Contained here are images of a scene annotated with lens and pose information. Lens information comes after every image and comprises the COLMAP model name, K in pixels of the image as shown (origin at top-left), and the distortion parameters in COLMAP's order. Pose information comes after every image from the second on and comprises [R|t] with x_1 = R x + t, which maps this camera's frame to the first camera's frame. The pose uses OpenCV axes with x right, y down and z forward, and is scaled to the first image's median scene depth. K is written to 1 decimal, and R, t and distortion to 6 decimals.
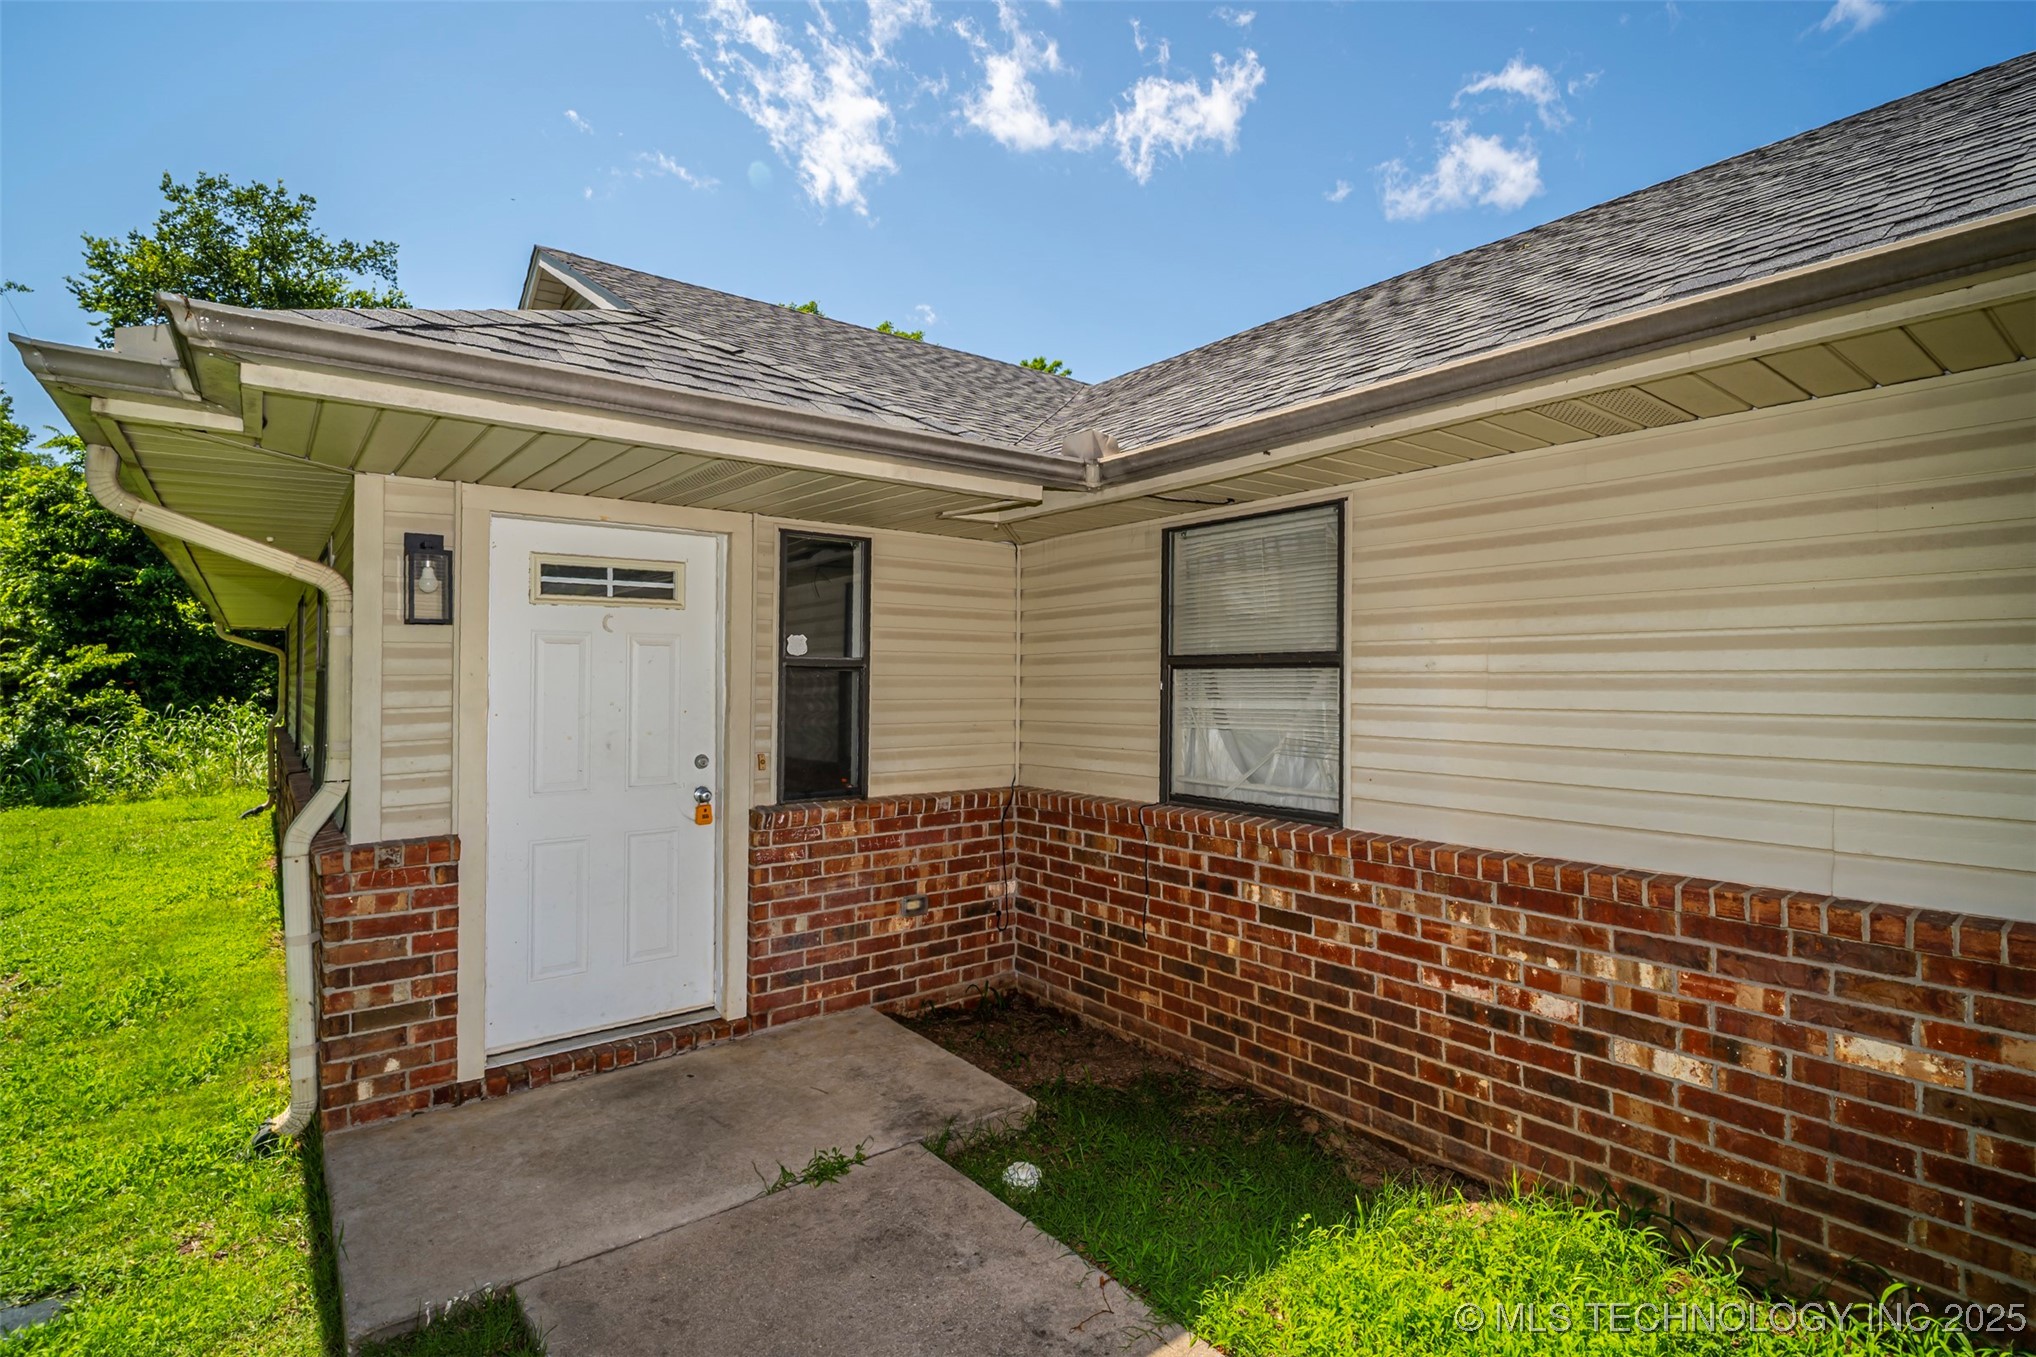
lens RADIAL K [[949.2, 0, 1008.2], [0, 949.2, 678.7], [0, 0, 1]] dist [0.000260, -0.000892]
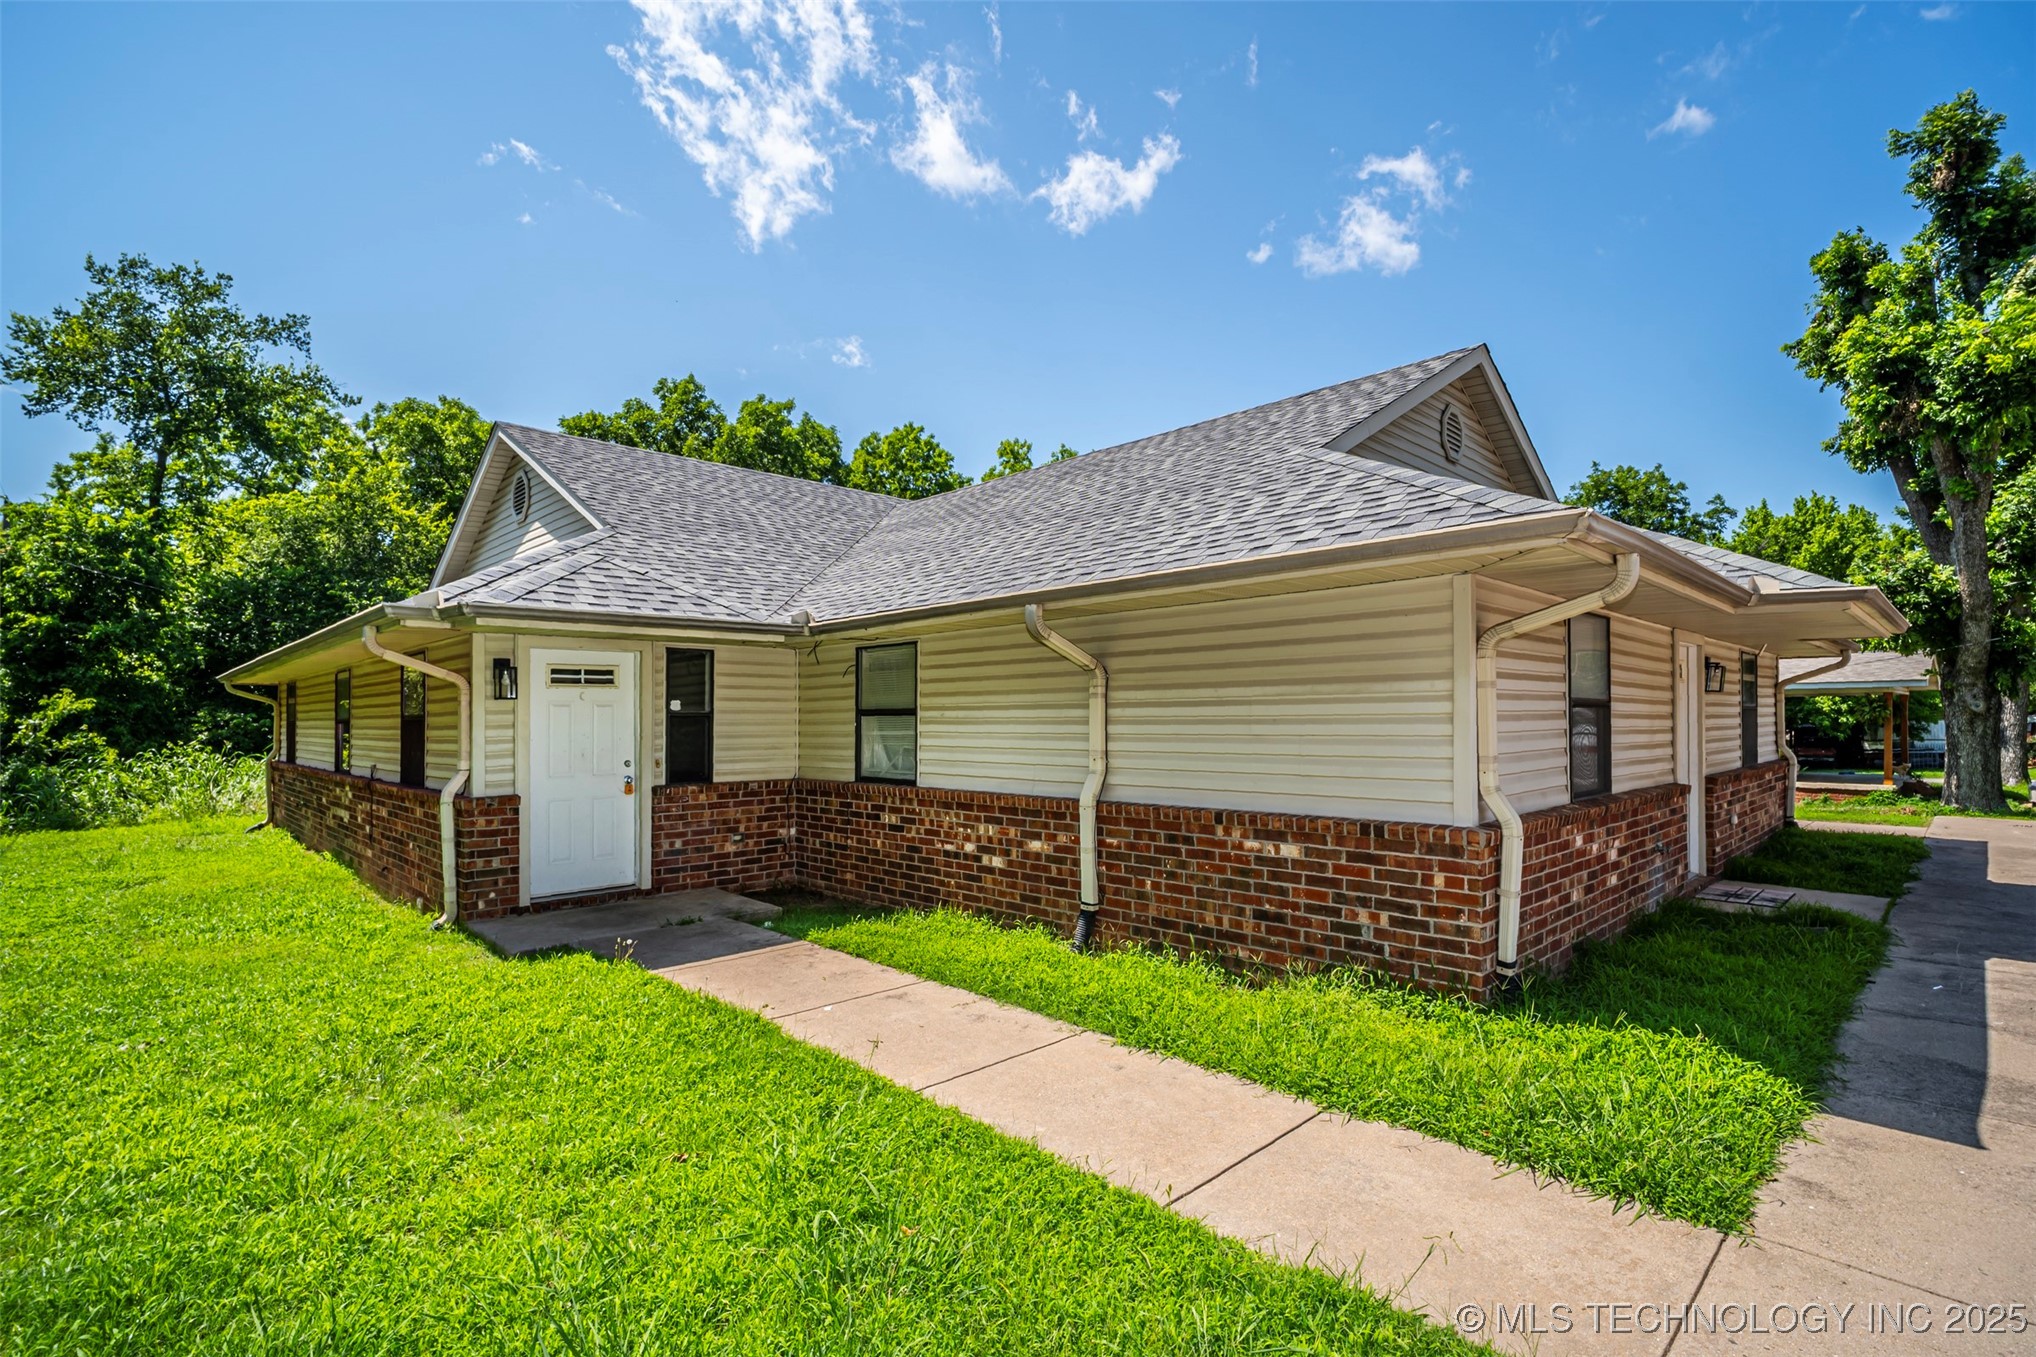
lens RADIAL K [[914.3, 0, 953.6], [0, 914.3, 716.4], [0, 0, 1]] dist [-0.003150, 0.008600]
pose [[0.998269, -0.007309, 0.058349, 0.251060], [0.007316, 0.999973, 0.000087, -0.007903], [-0.058348, 0.000340, 0.998296, -0.960512]]
